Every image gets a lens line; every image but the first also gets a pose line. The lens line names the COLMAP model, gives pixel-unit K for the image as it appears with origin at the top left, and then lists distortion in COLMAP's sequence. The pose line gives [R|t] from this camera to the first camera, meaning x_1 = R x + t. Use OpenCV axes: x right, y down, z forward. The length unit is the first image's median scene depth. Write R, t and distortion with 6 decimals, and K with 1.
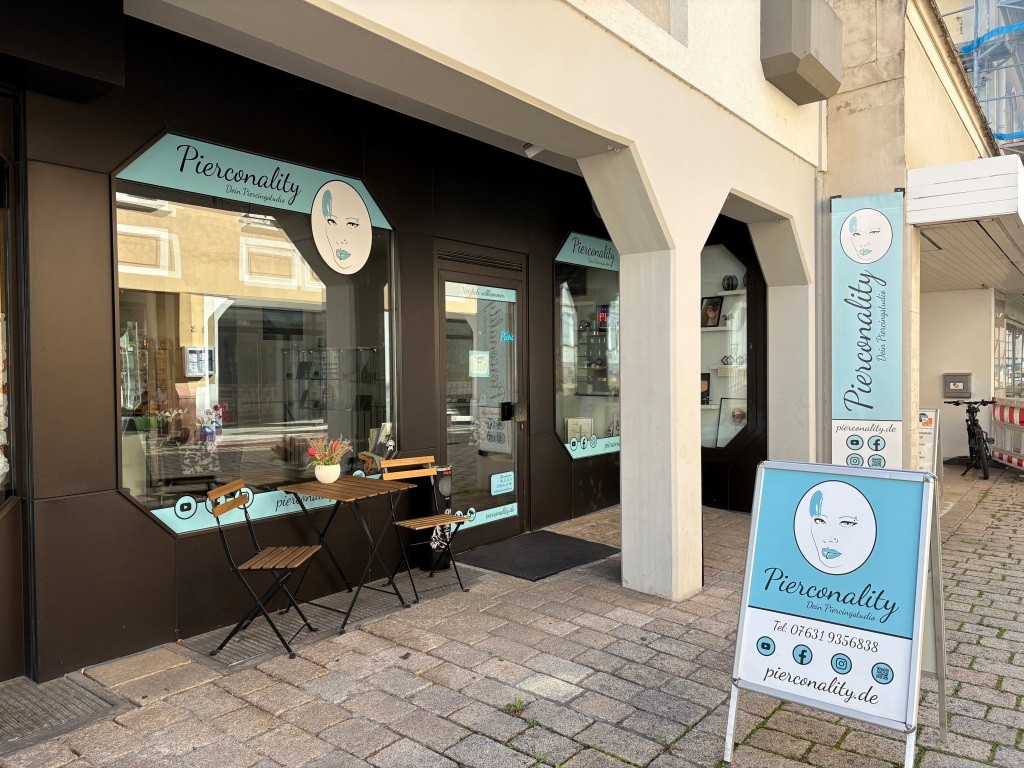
lens RADIAL K [[770.3, 0, 516.1], [0, 770.3, 383.0], [0, 0, 1]] dist [0.036168, 0.000126]
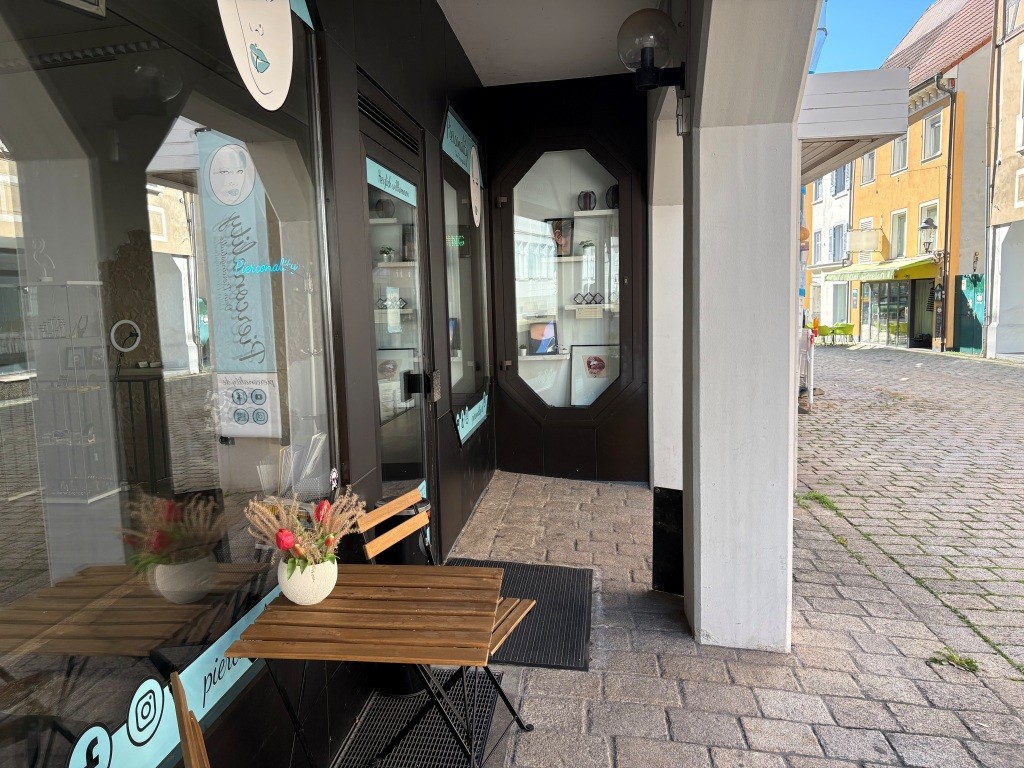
lens RADIAL K [[770.3, 0, 510.8], [0, 770.3, 386.4], [0, 0, 1]] dist [0.036168, 0.000126]
pose [[0.853314, -0.073273, 0.516224, -0.237783], [0.028983, 0.995211, 0.093352, -0.016732], [-0.520592, -0.064697, 0.851351, 0.387289]]
